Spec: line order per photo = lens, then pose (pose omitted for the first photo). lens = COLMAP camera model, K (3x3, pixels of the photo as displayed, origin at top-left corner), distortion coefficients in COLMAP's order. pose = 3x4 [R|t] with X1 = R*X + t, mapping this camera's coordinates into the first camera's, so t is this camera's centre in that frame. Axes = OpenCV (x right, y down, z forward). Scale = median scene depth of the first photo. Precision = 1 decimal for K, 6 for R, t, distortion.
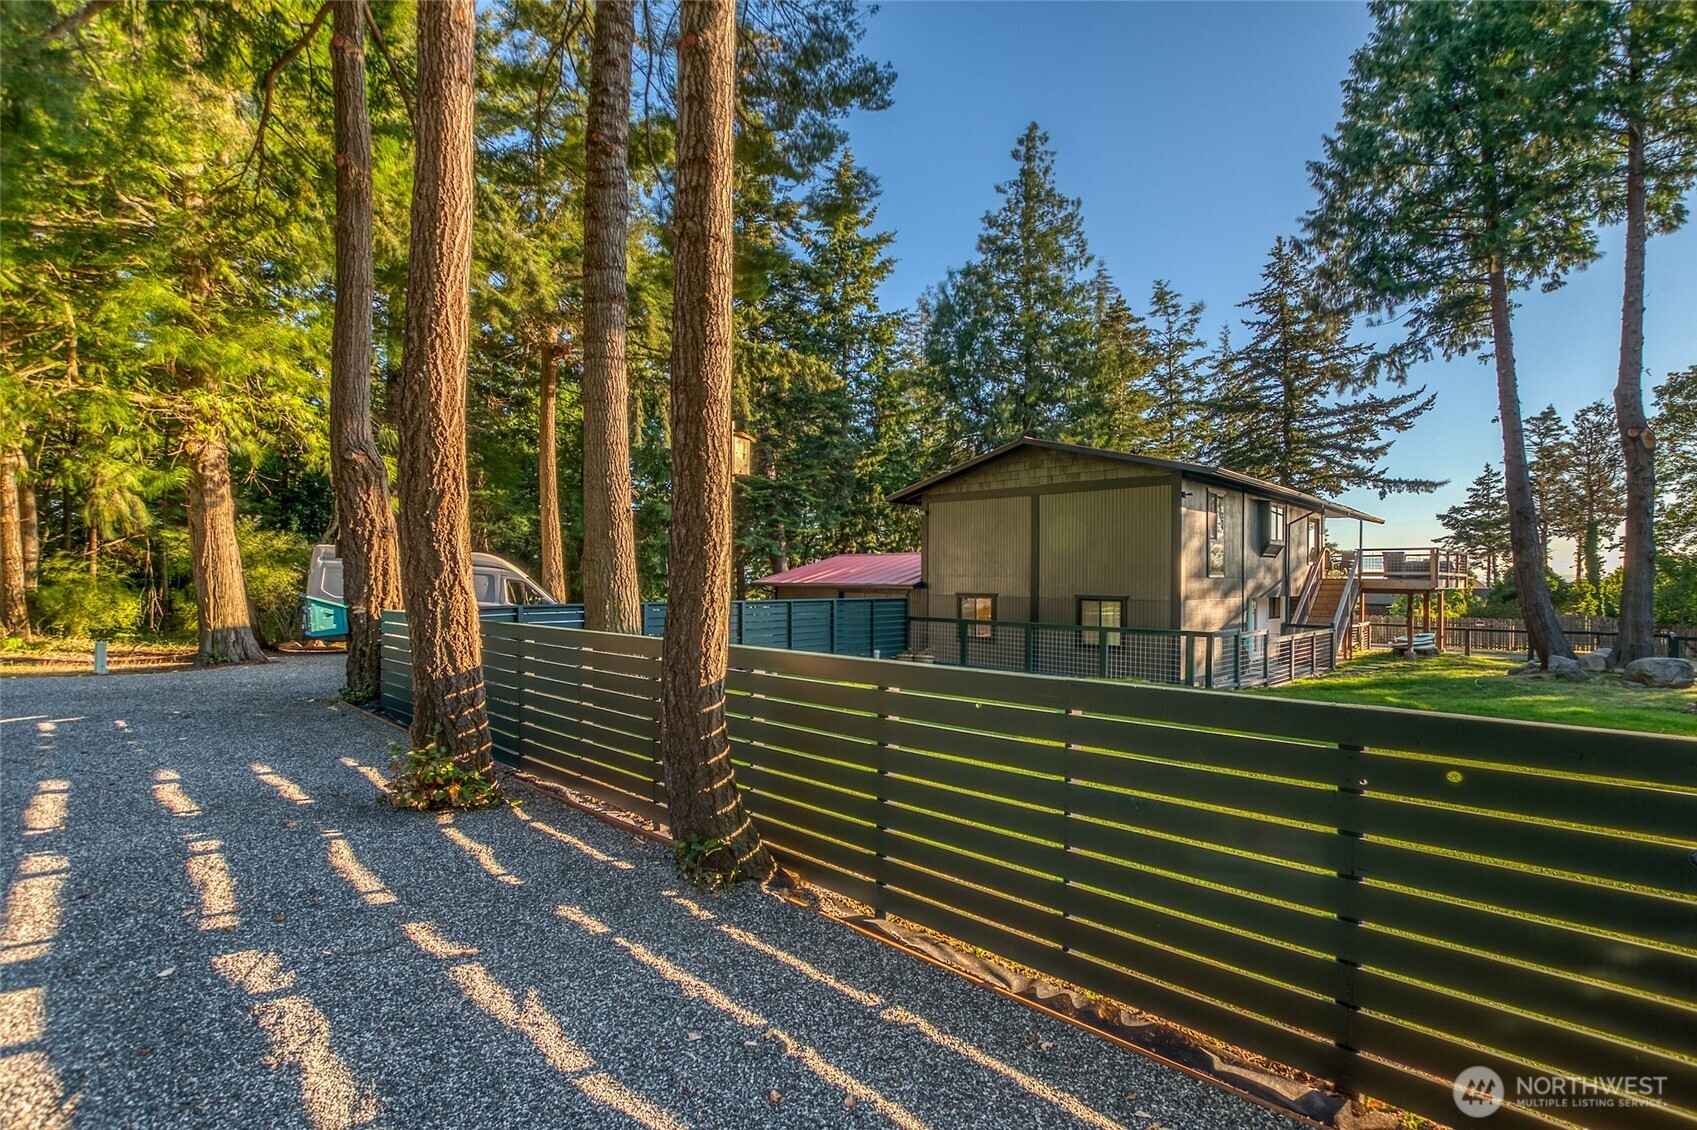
lens RADIAL K [[784.4, 0, 884.4], [0, 784.4, 589.2], [0, 0, 1]] dist [-0.008196, -0.000071]
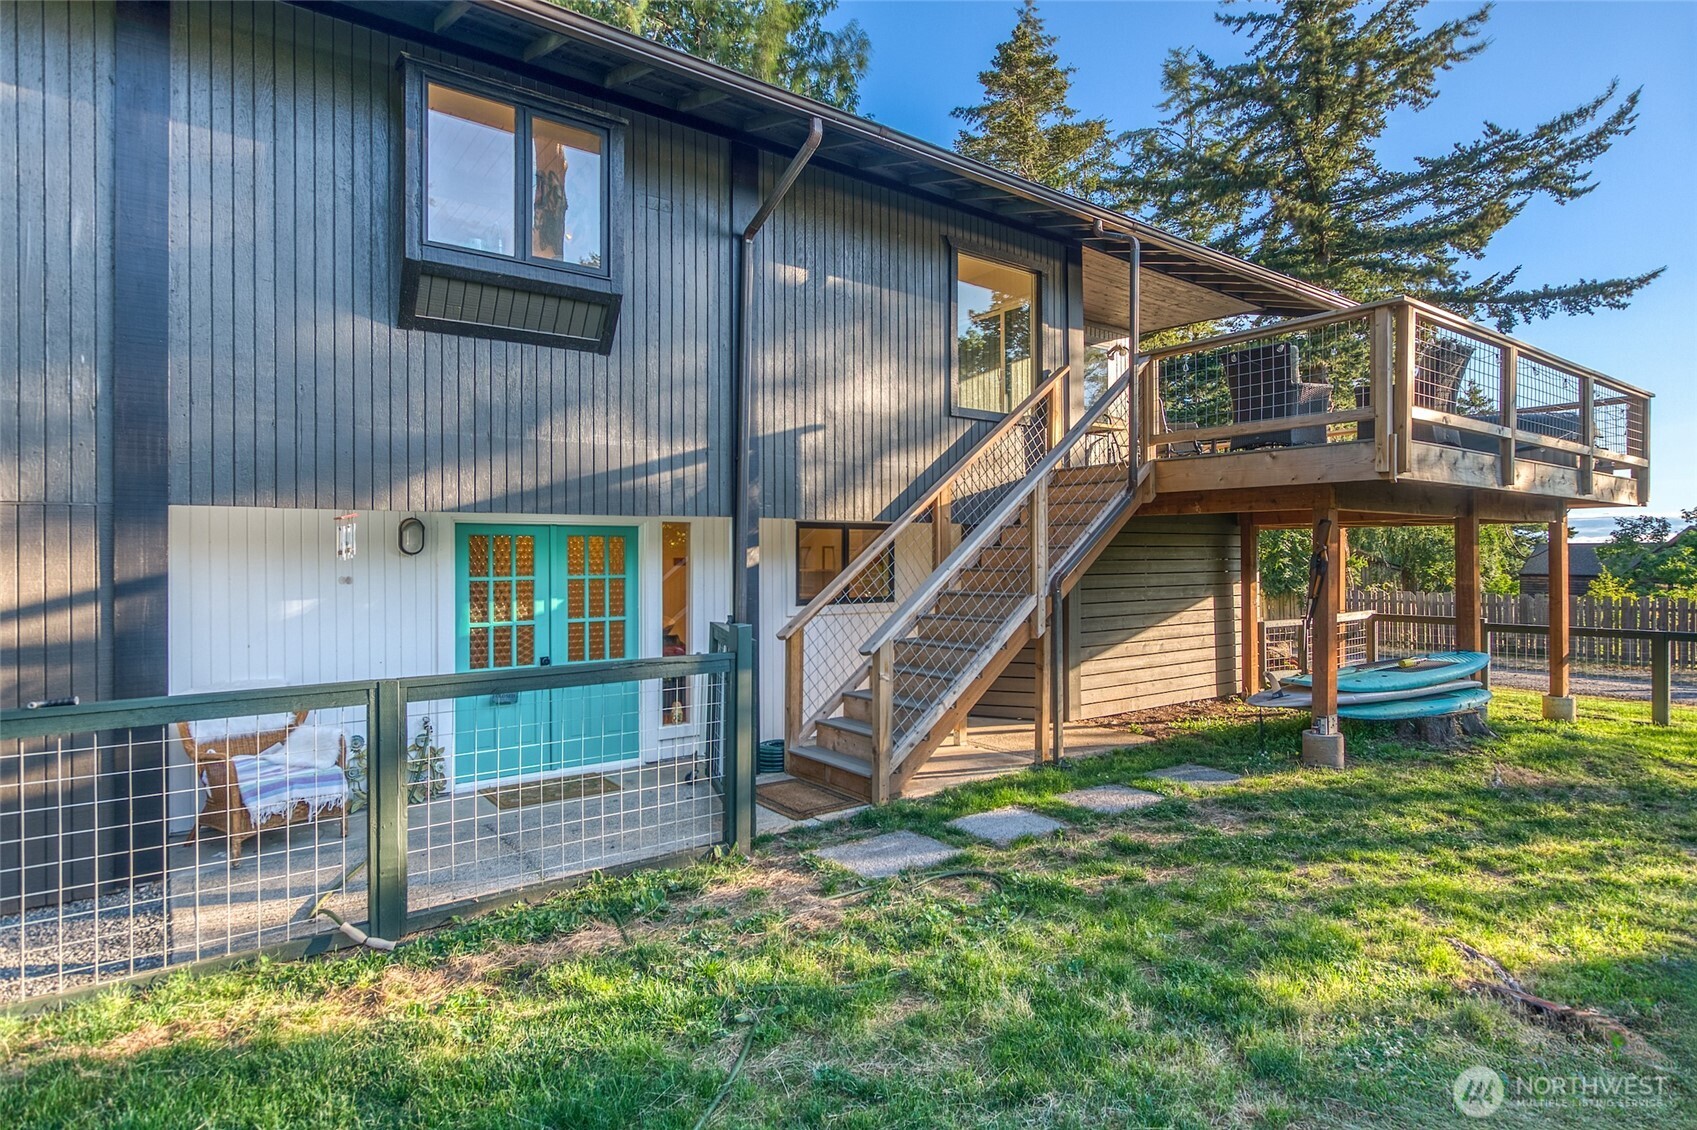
lens RADIAL K [[881.9, 0, 848.8], [0, 881.9, 552.6], [0, 0, 1]] dist [0.002045, -0.000398]
pose [[0.983022, -0.005476, -0.183407, 0.378526], [0.004162, 0.999963, -0.007546, 0.013600], [0.183442, 0.006654, 0.983008, 0.453972]]
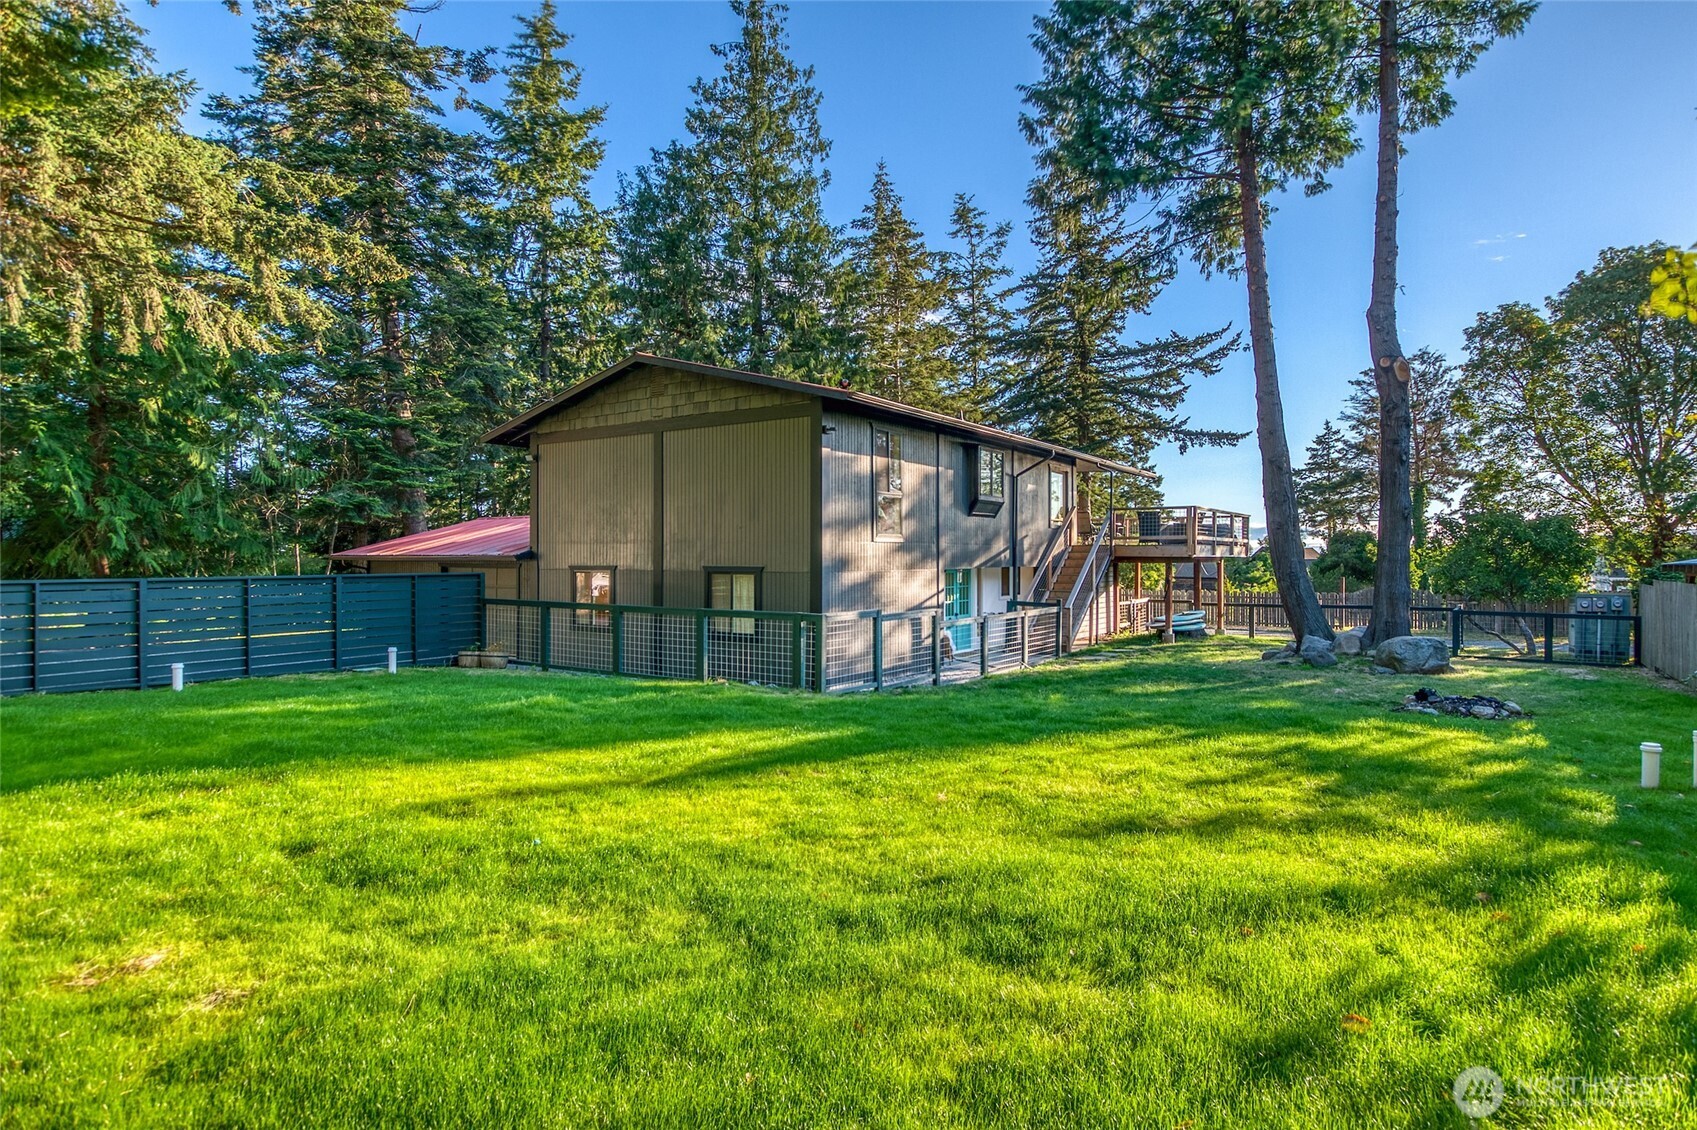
lens RADIAL K [[927.9, 0, 845.9], [0, 927.9, 569.9], [0, 0, 1]] dist [0.002901, -0.002522]
pose [[0.988321, -0.009245, 0.152109, 0.126632], [0.008768, 0.999954, 0.003805, 0.004333], [-0.152137, -0.002427, 0.988356, 0.059898]]
